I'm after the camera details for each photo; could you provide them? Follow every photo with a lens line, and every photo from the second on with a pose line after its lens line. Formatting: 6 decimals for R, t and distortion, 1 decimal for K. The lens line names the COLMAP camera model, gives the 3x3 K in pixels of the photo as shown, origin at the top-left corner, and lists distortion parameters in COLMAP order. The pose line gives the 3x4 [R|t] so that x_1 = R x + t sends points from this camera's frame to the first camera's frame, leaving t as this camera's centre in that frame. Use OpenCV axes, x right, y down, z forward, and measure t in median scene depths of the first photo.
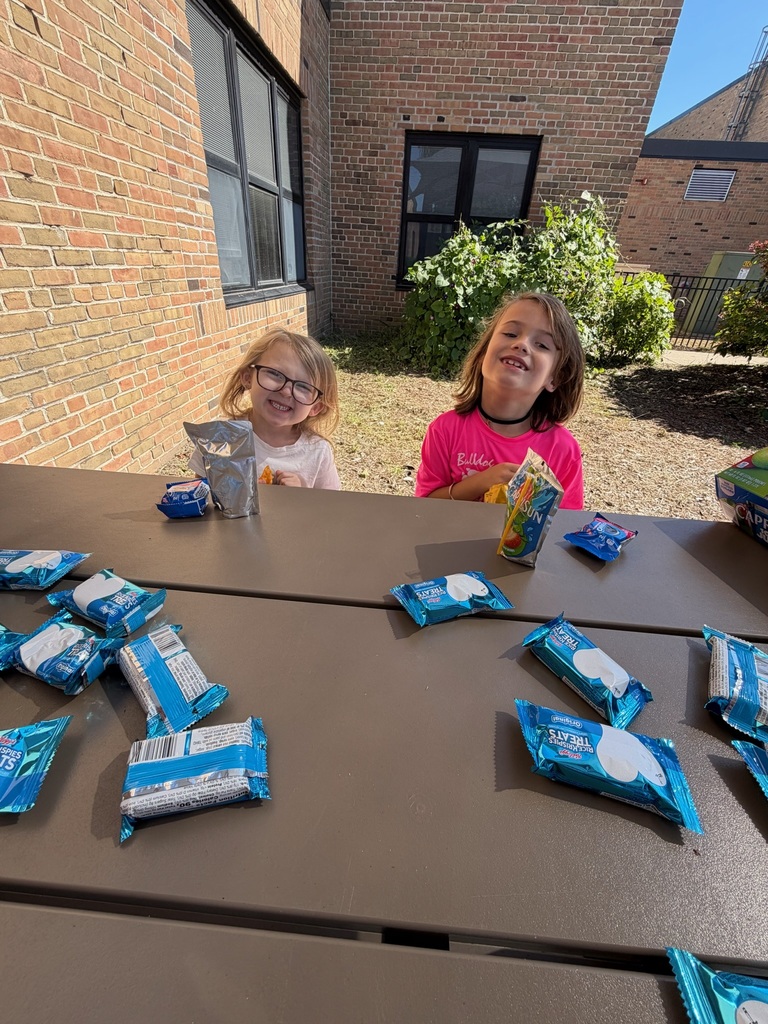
lens RADIAL K [[408.4, 0, 382.3], [0, 408.4, 512.1], [0, 0, 1]] dist [-0.002801, -0.000115]
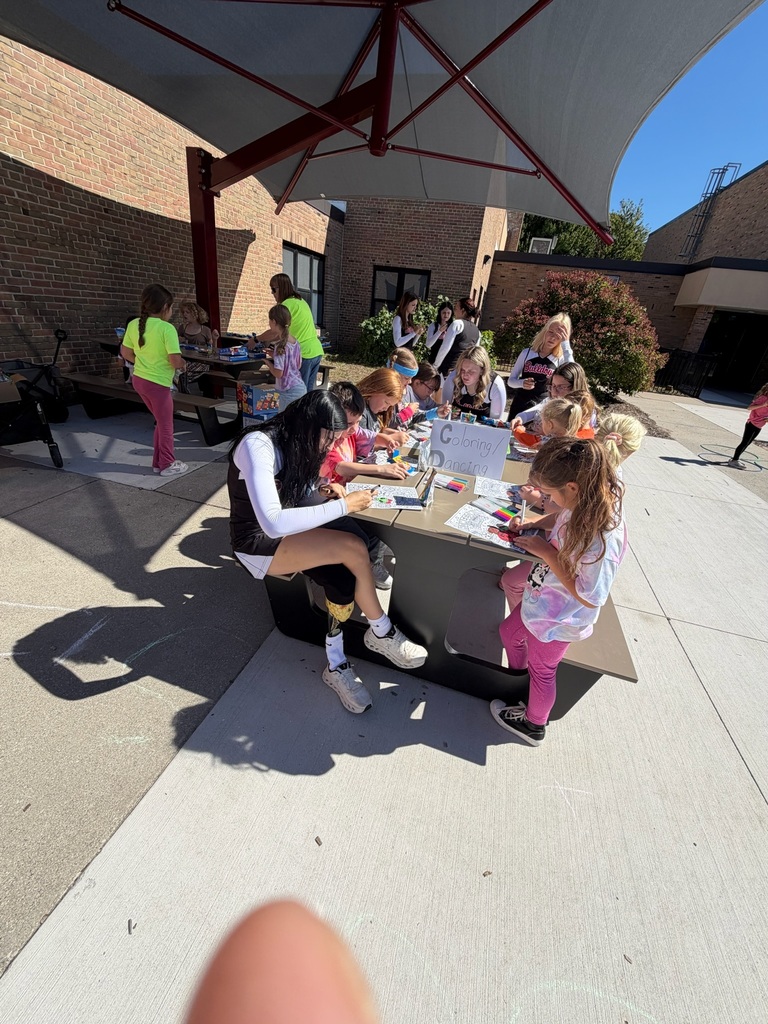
lens RADIAL K [[408.4, 0, 381.1], [0, 408.4, 511.4], [0, 0, 1]] dist [-0.002801, -0.000115]
pose [[0.986557, 0.112760, -0.118280, 0.607404], [-0.124725, 0.987223, -0.099166, 0.748792], [0.105587, 0.112586, 0.988016, -1.271518]]
